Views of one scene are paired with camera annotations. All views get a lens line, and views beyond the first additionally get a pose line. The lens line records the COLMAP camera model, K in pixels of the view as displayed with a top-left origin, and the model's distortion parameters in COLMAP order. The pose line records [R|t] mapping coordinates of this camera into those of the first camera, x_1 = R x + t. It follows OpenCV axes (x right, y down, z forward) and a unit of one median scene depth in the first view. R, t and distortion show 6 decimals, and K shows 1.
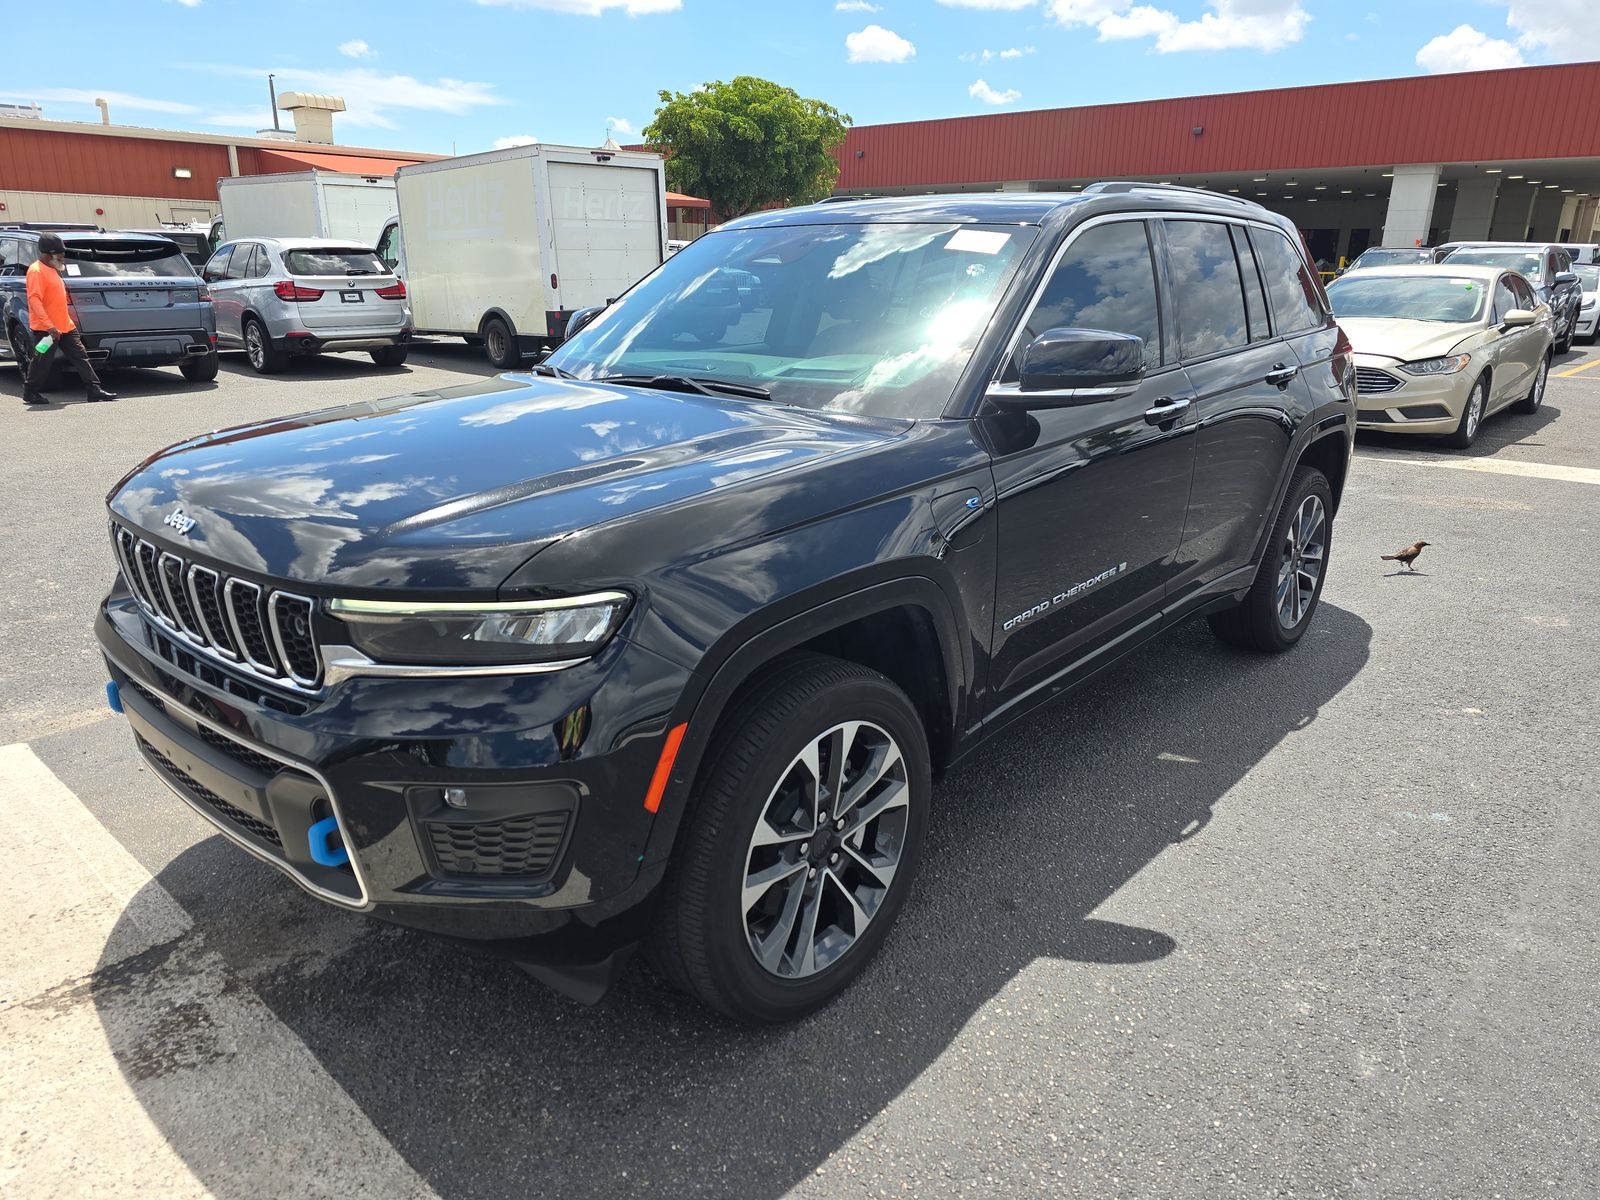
lens RADIAL K [[1073.0, 0, 809.3], [0, 1073.0, 603.6], [0, 0, 1]] dist [0.011957, -0.010383]
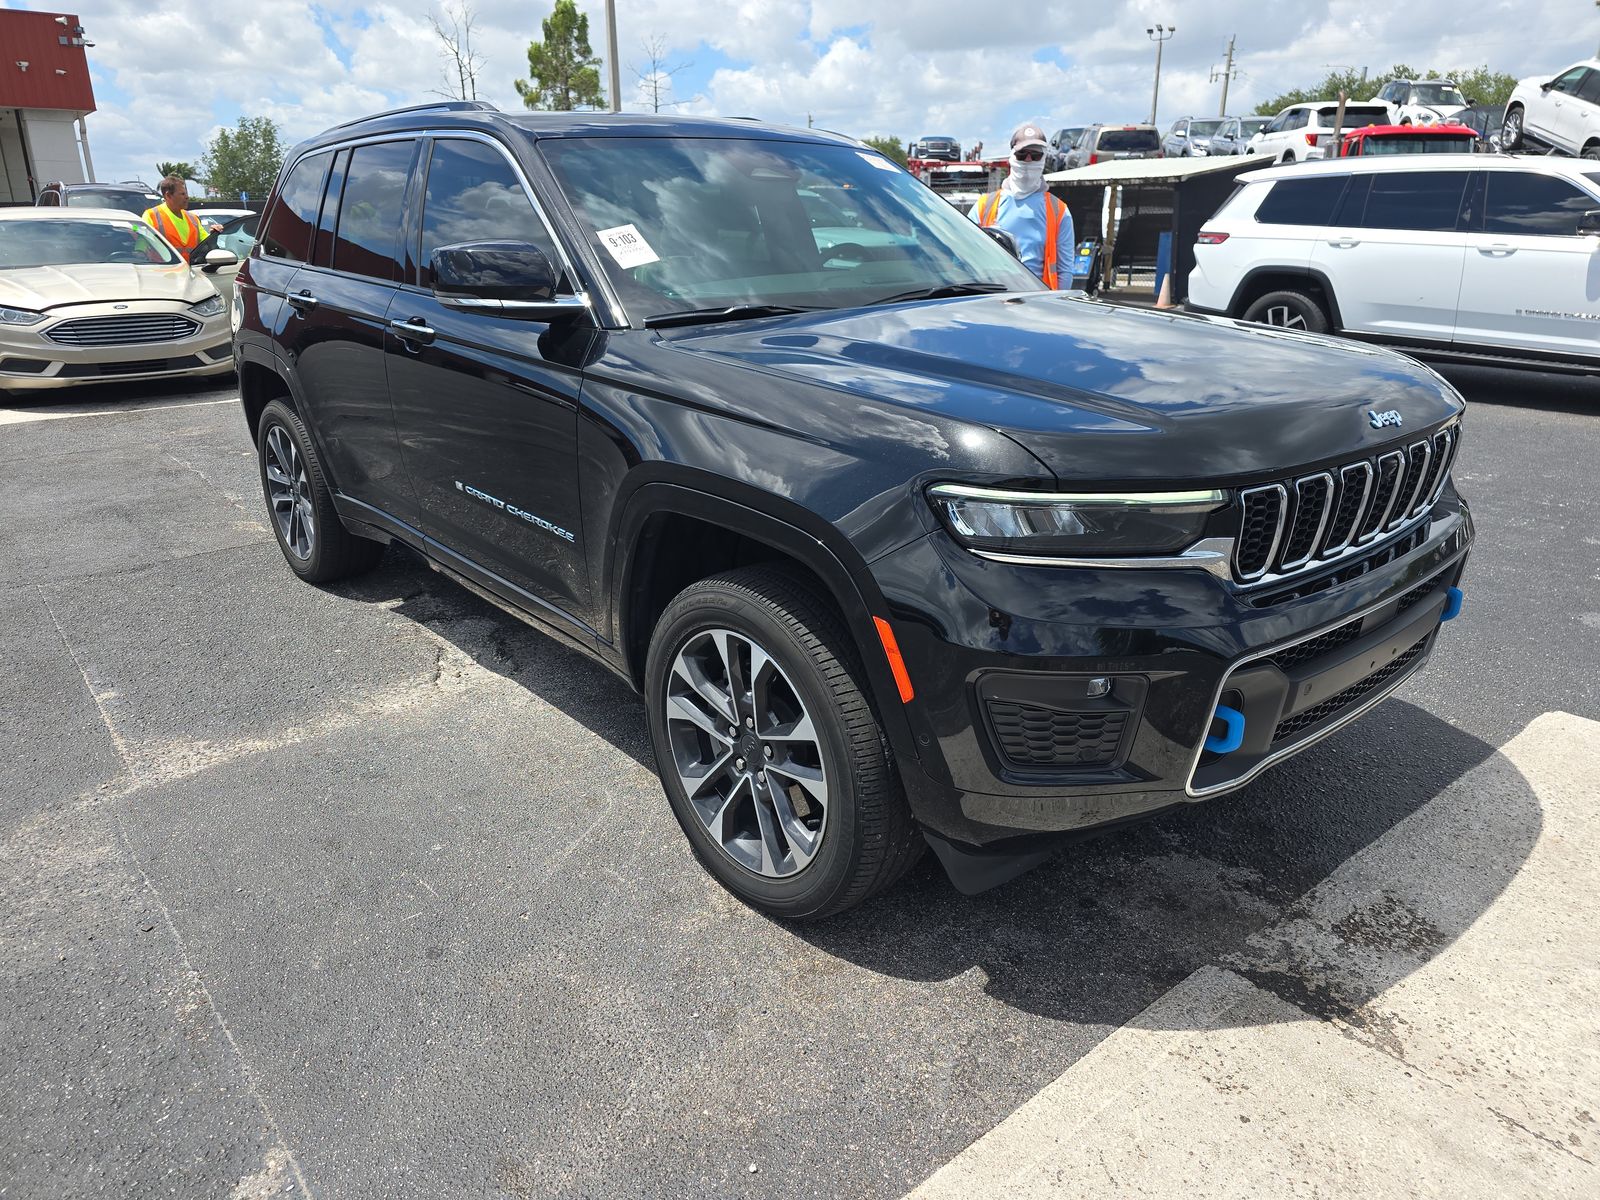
lens RADIAL K [[1073.0, 0, 808.2], [0, 1073.0, 597.7], [0, 0, 1]] dist [0.011957, -0.010383]
pose [[0.139637, -0.334191, 0.932104, -0.381235], [0.301613, 0.910950, 0.281423, -0.085509], [-0.943150, 0.241837, 0.227999, 0.303557]]
